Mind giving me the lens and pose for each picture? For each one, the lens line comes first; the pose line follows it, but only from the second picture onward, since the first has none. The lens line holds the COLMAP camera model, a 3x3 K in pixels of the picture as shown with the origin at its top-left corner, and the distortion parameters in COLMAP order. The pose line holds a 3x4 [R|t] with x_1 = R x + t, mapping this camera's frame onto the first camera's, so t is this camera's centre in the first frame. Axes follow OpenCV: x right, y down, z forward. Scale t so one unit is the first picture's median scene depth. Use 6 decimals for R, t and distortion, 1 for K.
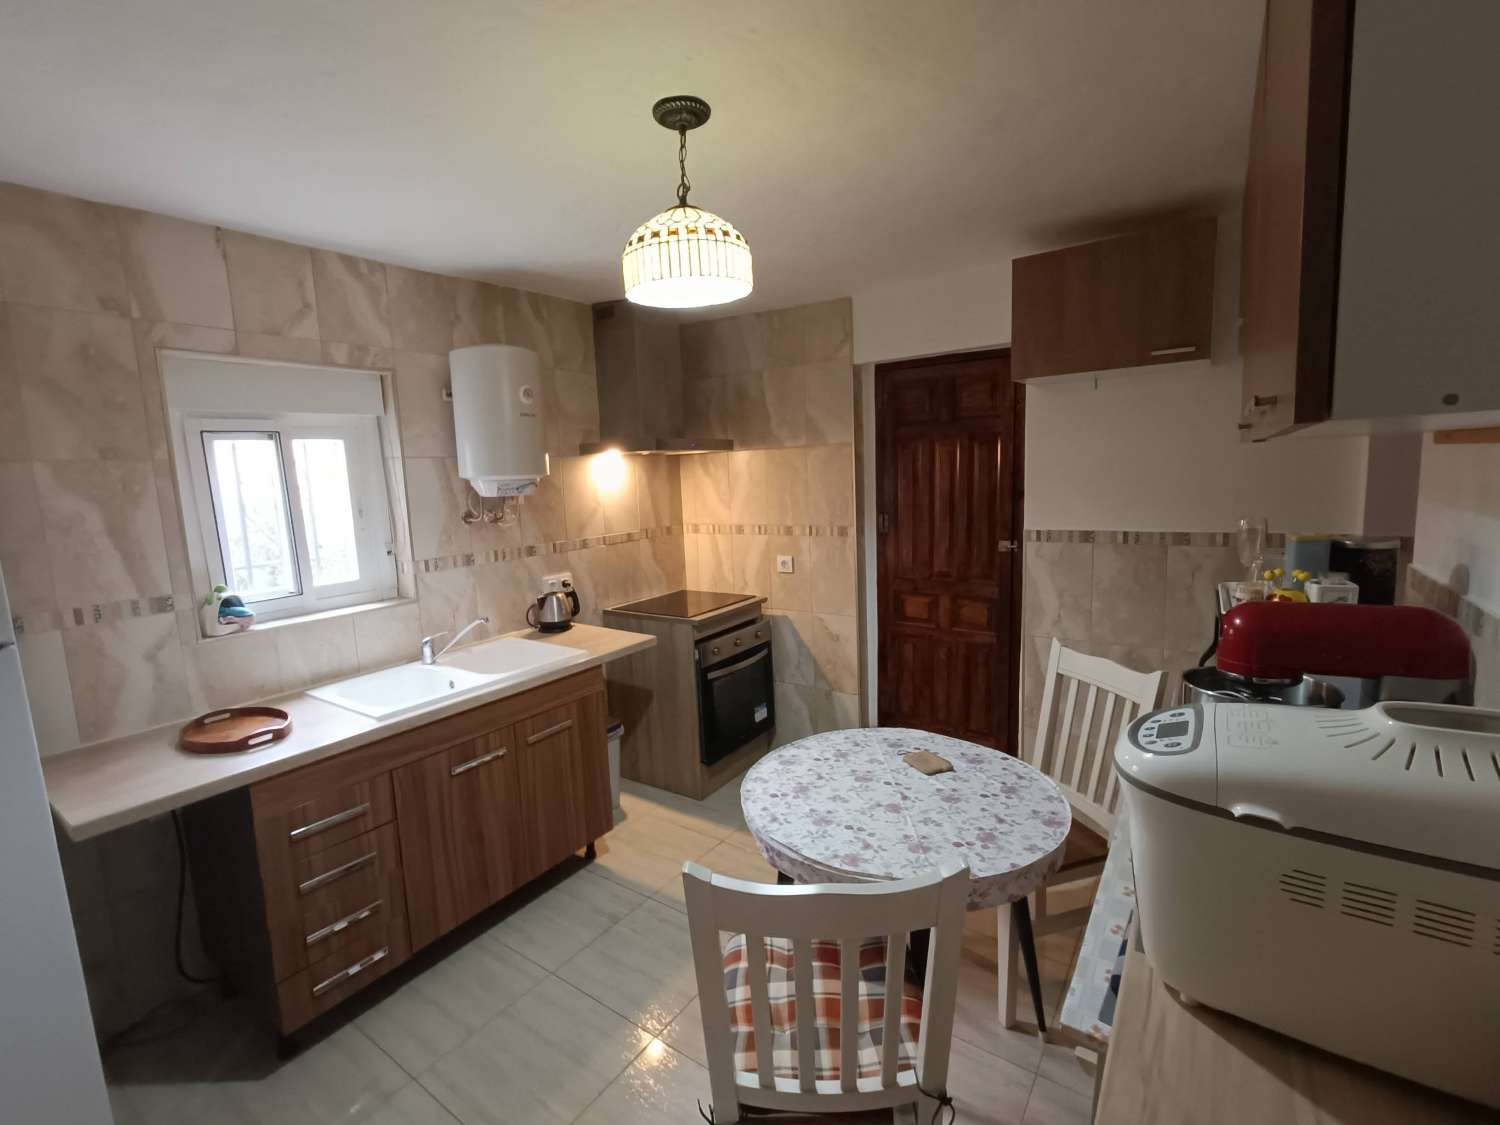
lens RADIAL K [[673.5, 0, 741.1], [0, 673.5, 558.9], [0, 0, 1]] dist [0.009010, -0.001134]
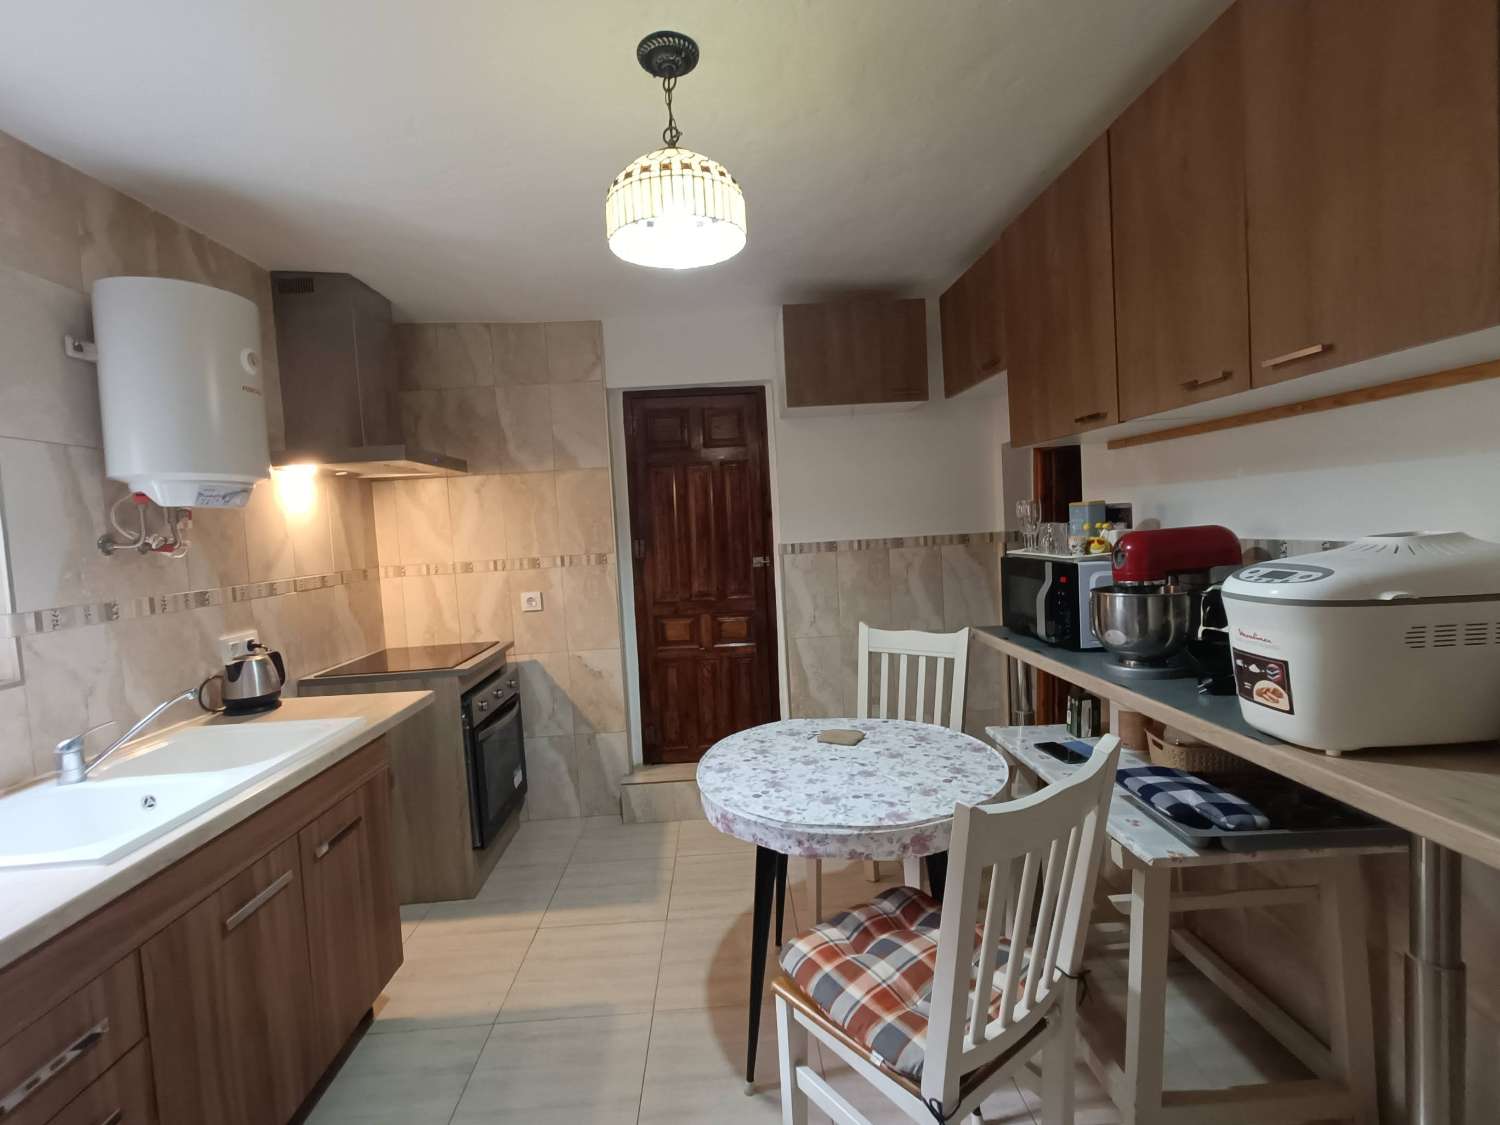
lens RADIAL K [[673.5, 0, 744.1], [0, 673.5, 560.2], [0, 0, 1]] dist [0.009010, -0.001134]
pose [[0.799744, -0.038150, 0.599127, -0.293218], [0.100981, 0.992308, -0.071607, 0.055445], [-0.591787, 0.117768, 0.797445, 0.137818]]
